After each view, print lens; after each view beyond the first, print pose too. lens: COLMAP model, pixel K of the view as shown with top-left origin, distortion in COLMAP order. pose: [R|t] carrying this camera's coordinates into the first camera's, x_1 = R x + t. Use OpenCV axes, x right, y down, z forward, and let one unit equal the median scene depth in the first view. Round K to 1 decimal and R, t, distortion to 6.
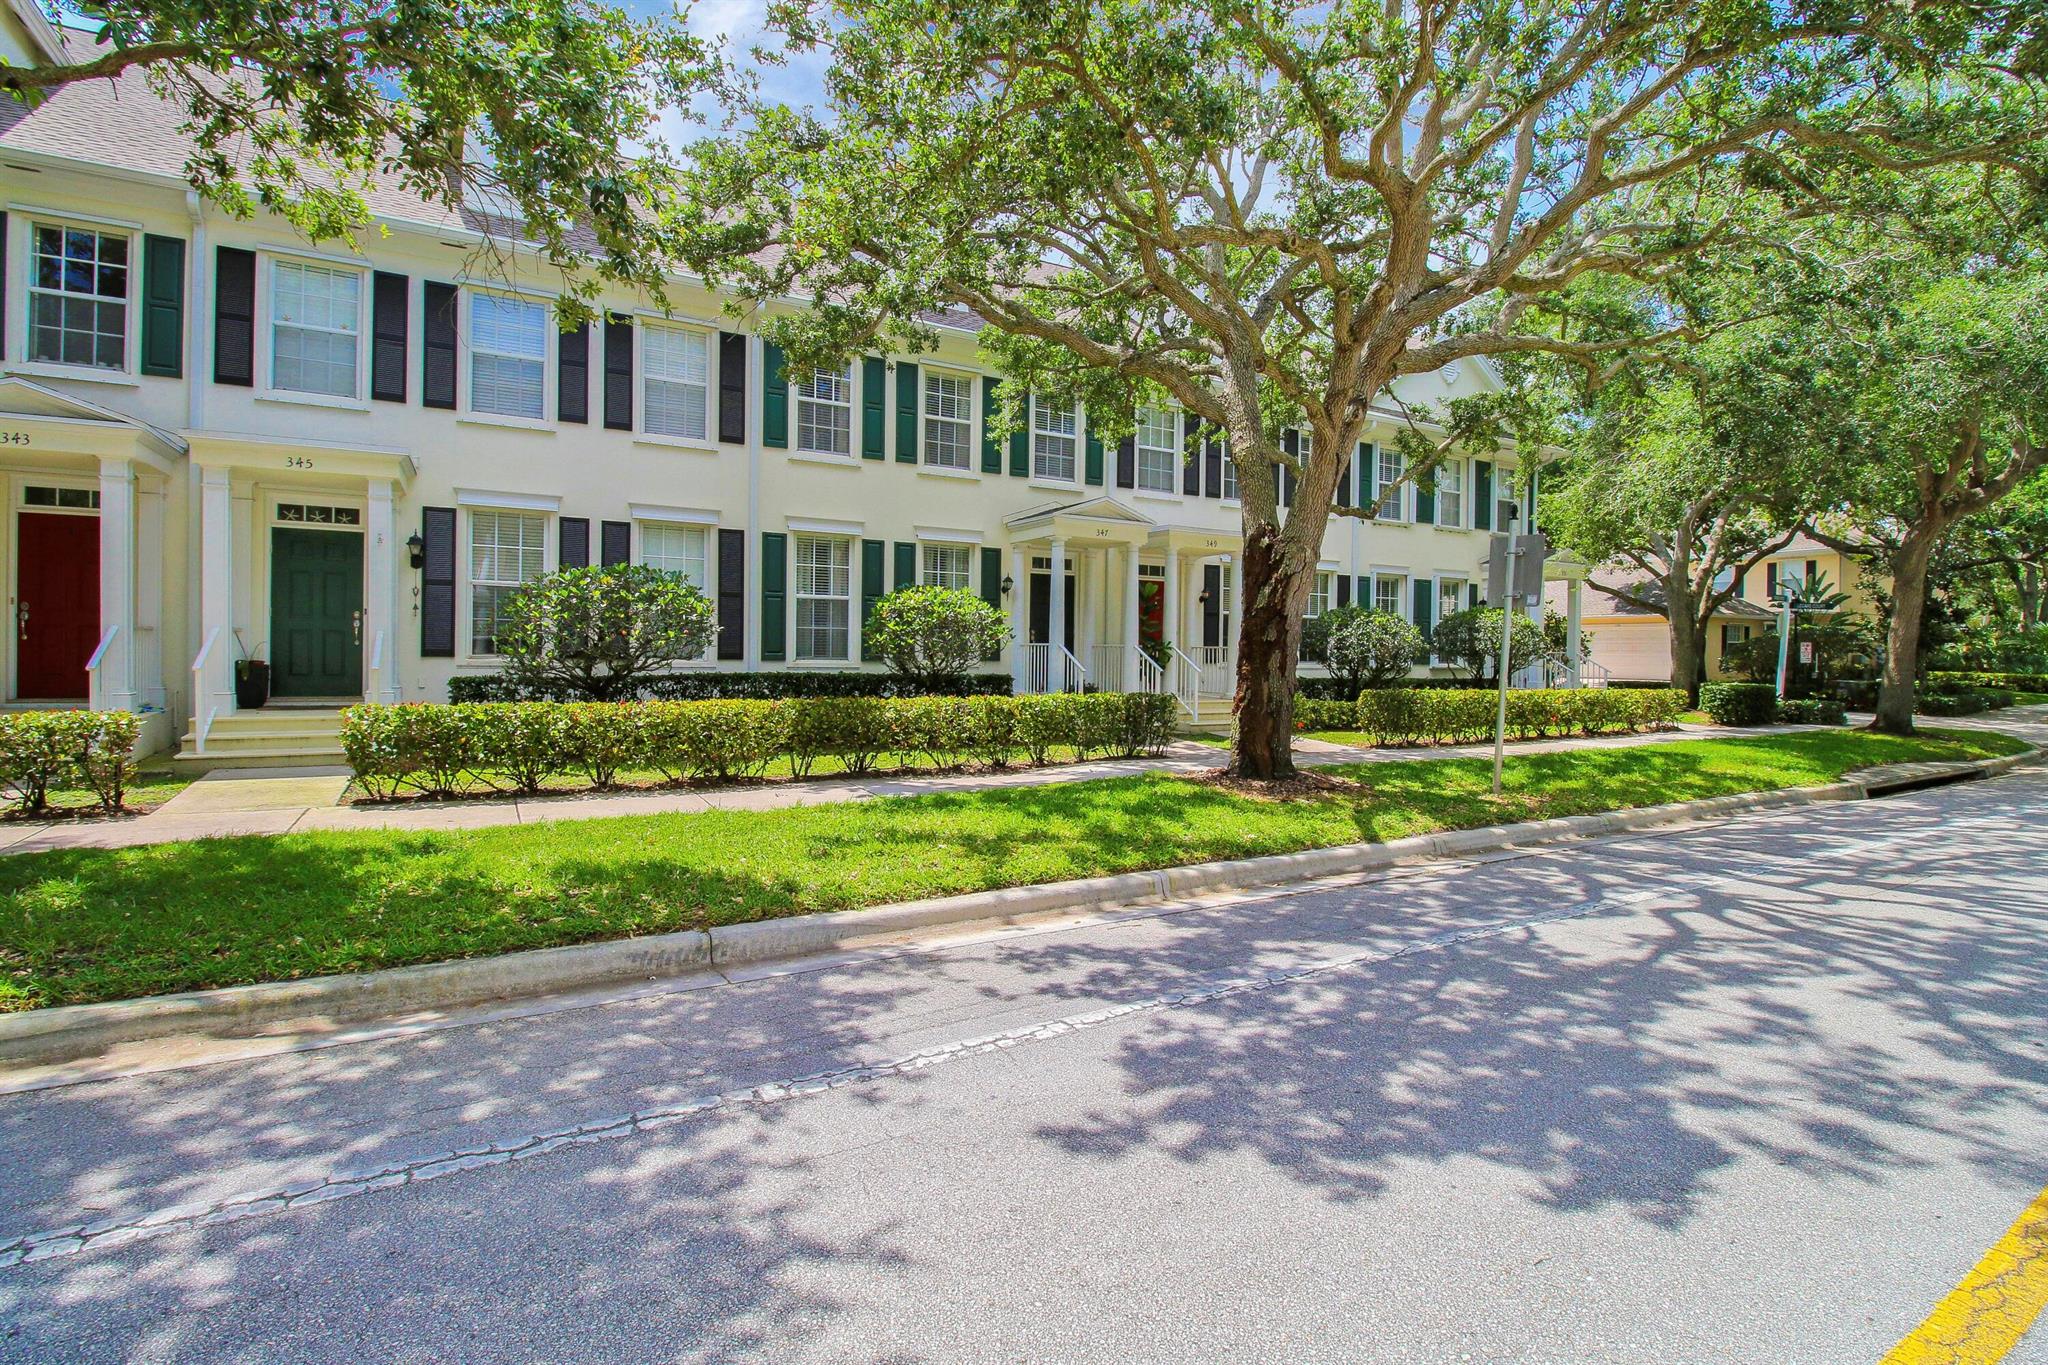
lens RADIAL K [[966.4, 0, 1063.8], [0, 966.4, 635.6], [0, 0, 1]] dist [-0.000842, -0.012772]
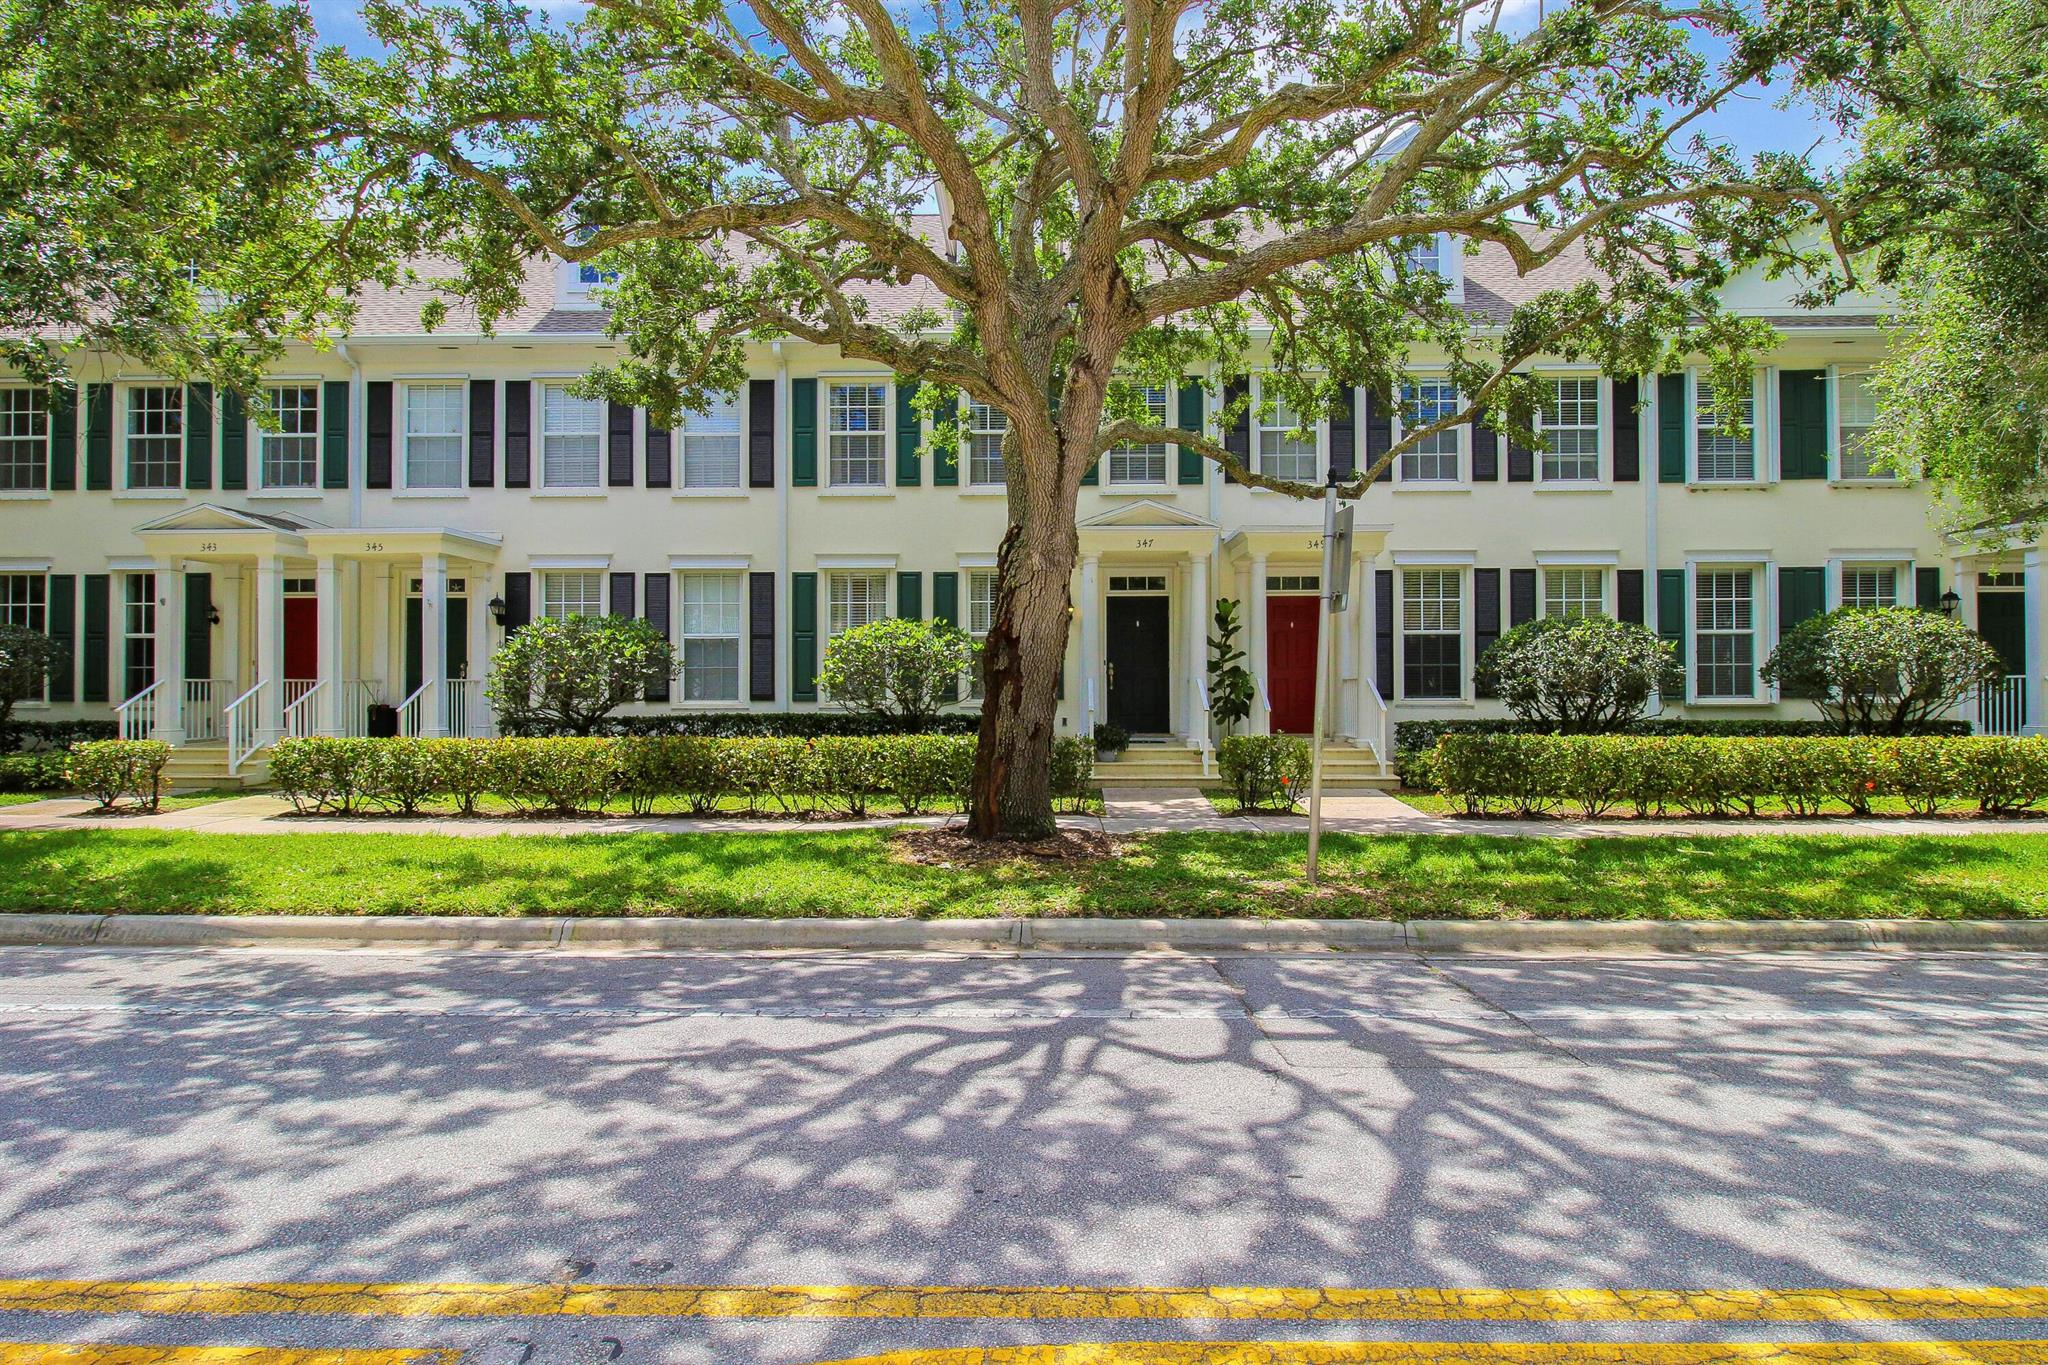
lens RADIAL K [[1136.5, 0, 1052.9], [0, 1136.5, 652.8], [0, 0, 1]] dist [-0.000533, -0.008849]
pose [[0.851535, -0.032003, -0.523320, 0.630052], [0.021380, 0.999425, -0.026329, 0.014274], [0.523862, 0.011231, 0.851729, 0.172142]]
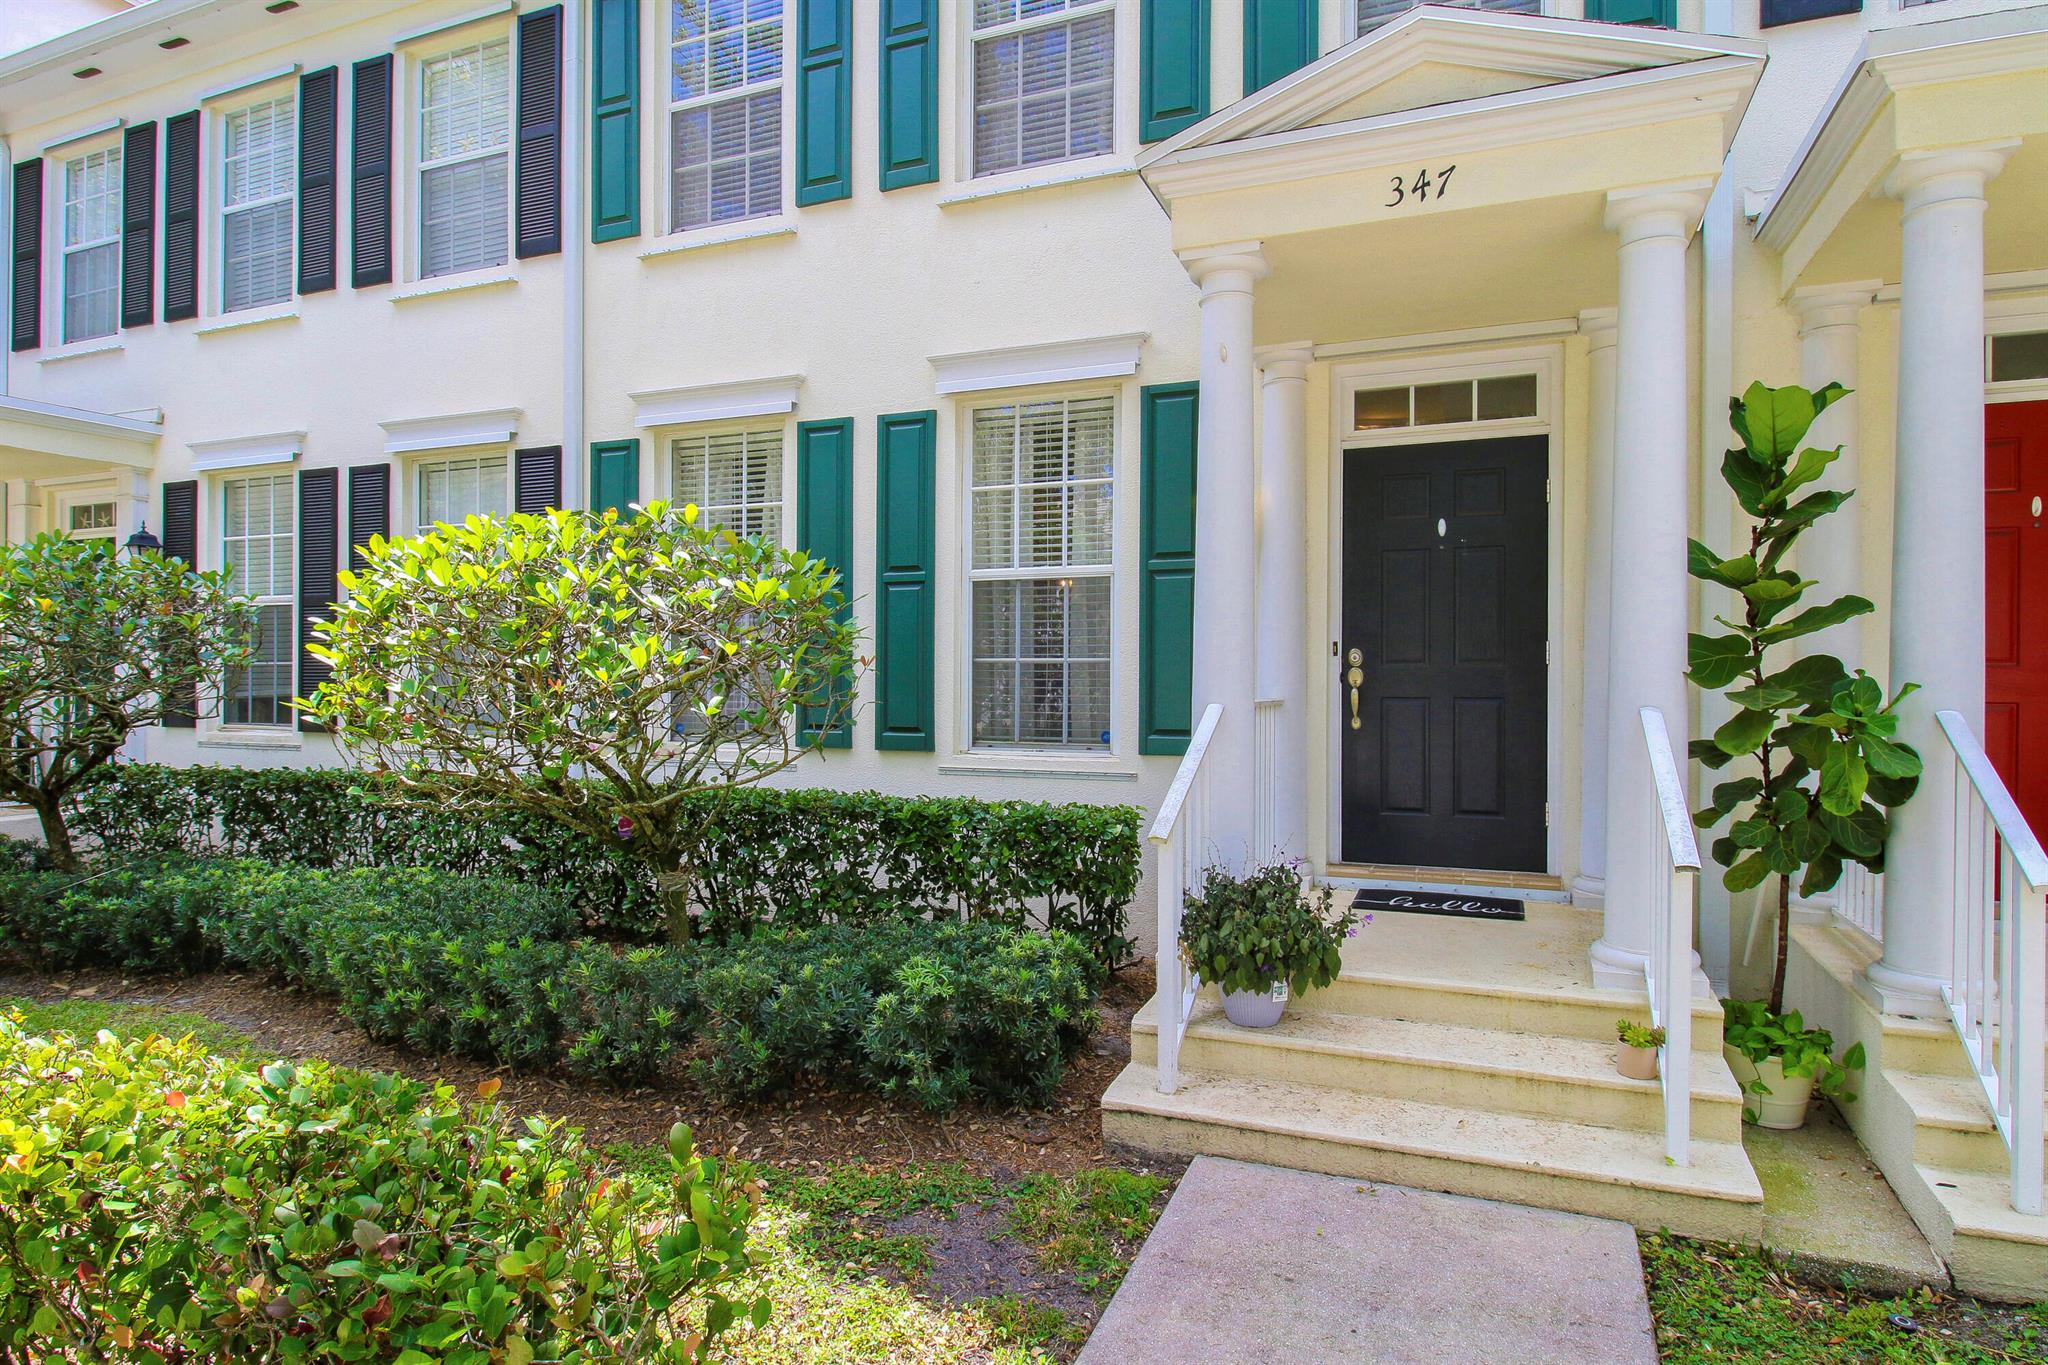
lens RADIAL K [[1136.5, 0, 1053.1], [0, 1136.5, 661.0], [0, 0, 1]] dist [-0.000533, -0.008849]
pose [[0.595805, -0.027719, -0.802650, 0.251709], [0.016598, 0.999616, -0.022200, 0.004158], [0.802957, -0.000095, 0.596037, 1.033726]]
